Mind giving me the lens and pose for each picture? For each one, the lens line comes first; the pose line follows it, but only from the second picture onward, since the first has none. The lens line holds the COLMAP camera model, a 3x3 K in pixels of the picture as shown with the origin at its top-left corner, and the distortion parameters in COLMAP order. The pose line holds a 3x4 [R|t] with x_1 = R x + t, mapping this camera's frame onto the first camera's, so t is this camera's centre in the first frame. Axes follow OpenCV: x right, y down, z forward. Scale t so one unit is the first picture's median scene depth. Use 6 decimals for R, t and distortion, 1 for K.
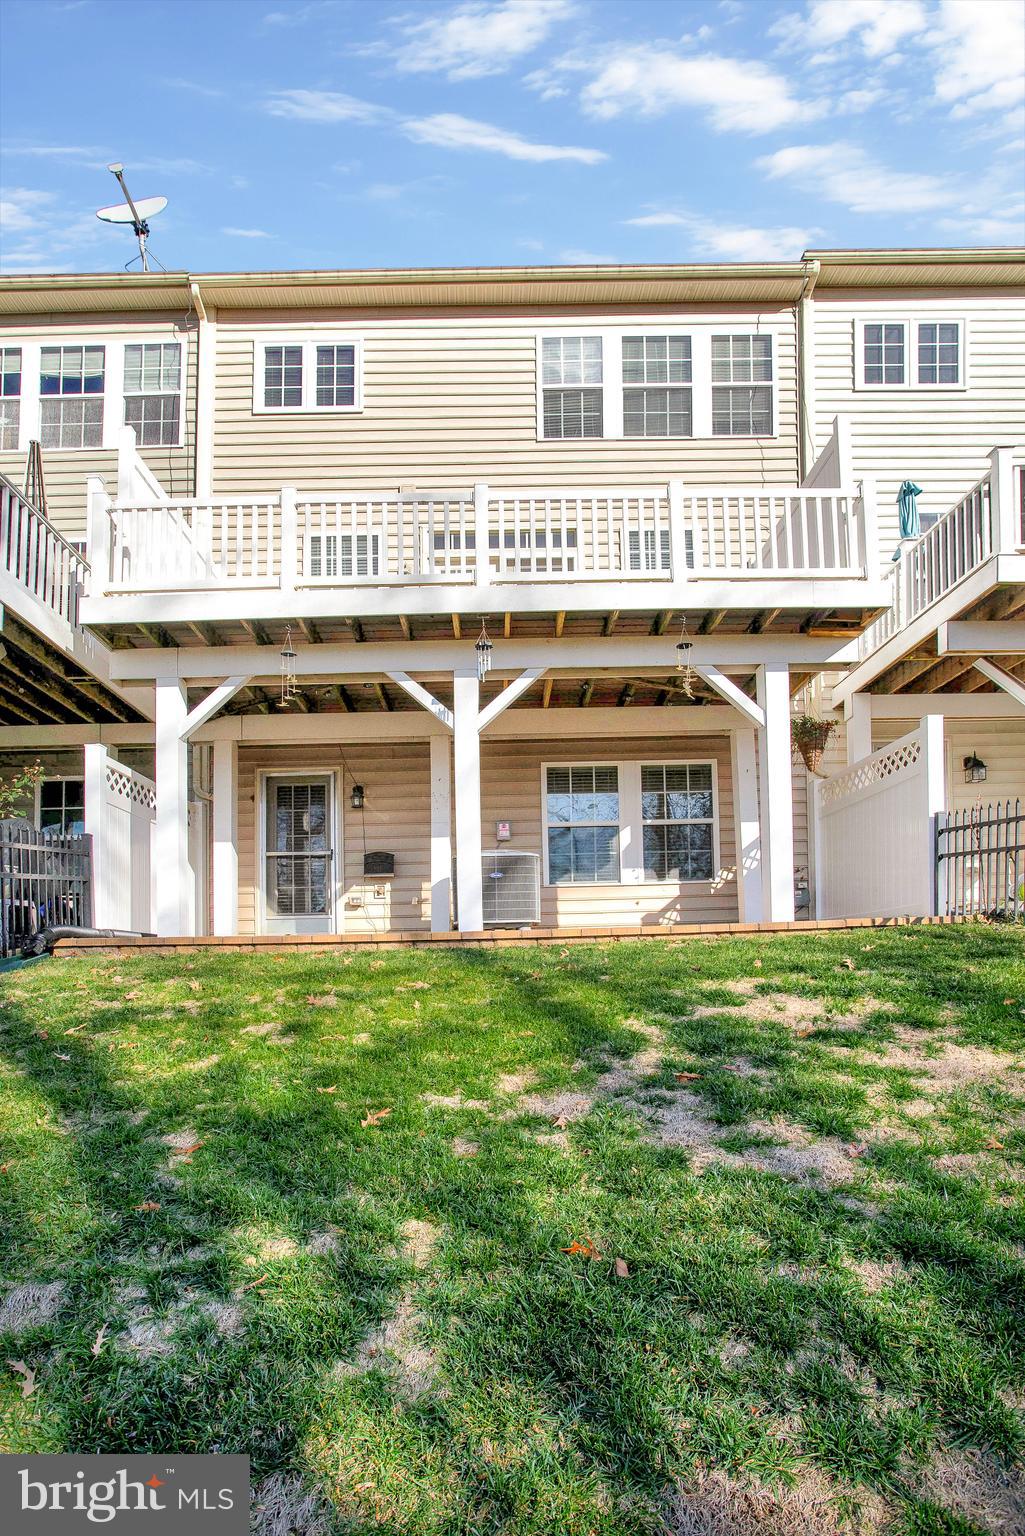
lens RADIAL K [[764.4, 0, 512.5], [0, 764.4, 694.0], [0, 0, 1]] dist [-0.047528, 0.028224]
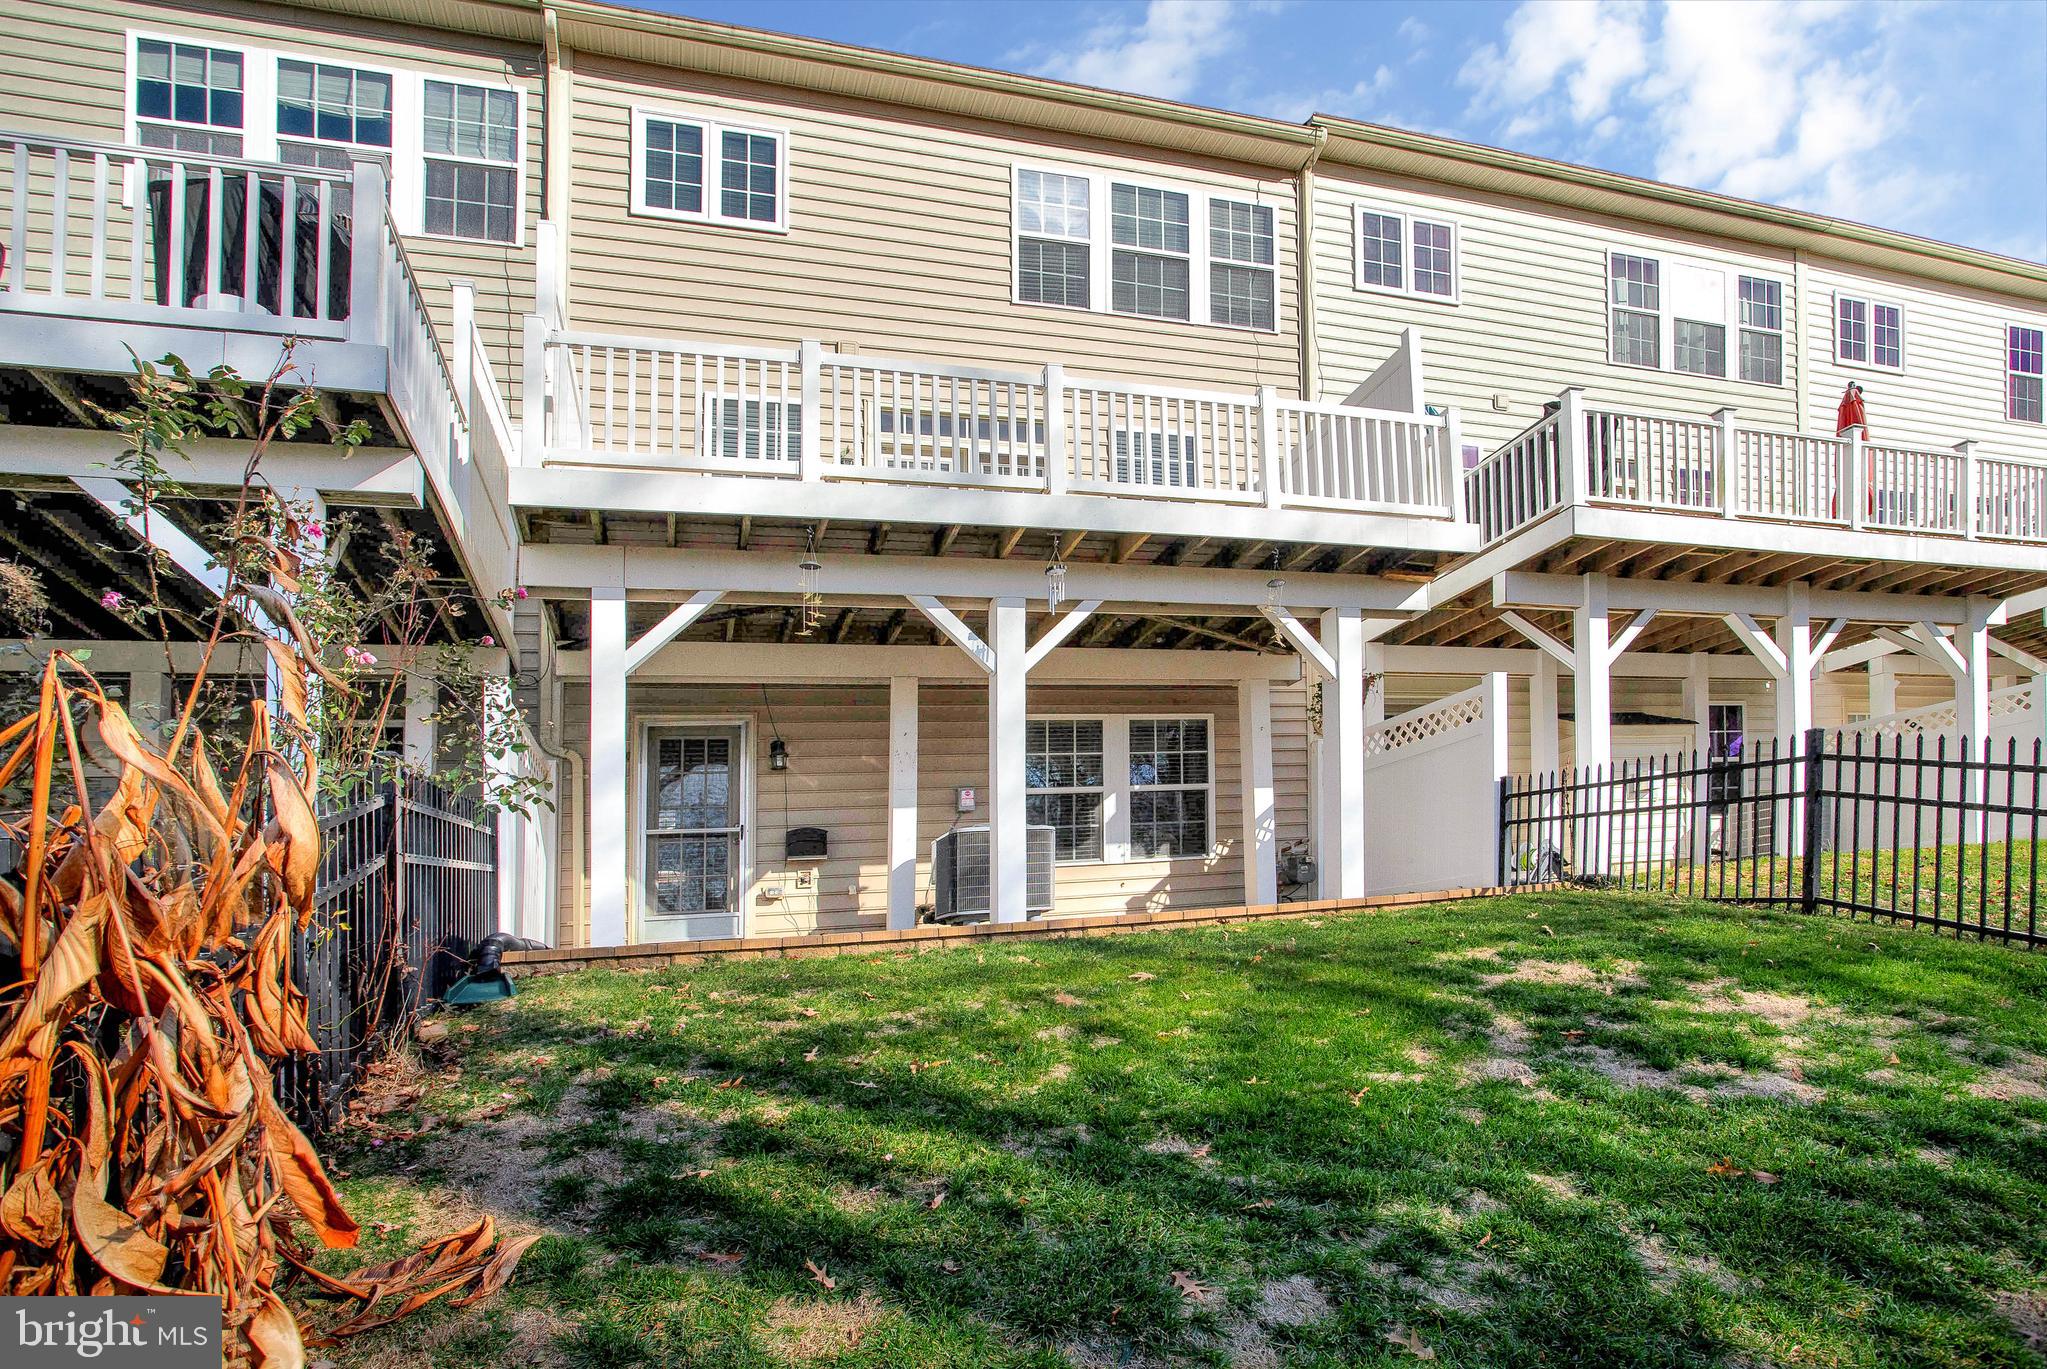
lens RADIAL K [[998.5, 0, 1047.9], [0, 998.5, 680.0], [0, 0, 1]] dist [-0.064983, 0.032155]
pose [[0.960616, 0.027702, 0.276496, -0.215174], [-0.043243, 0.997799, 0.050271, 0.000232], [-0.274495, -0.060247, 0.959699, -0.007020]]
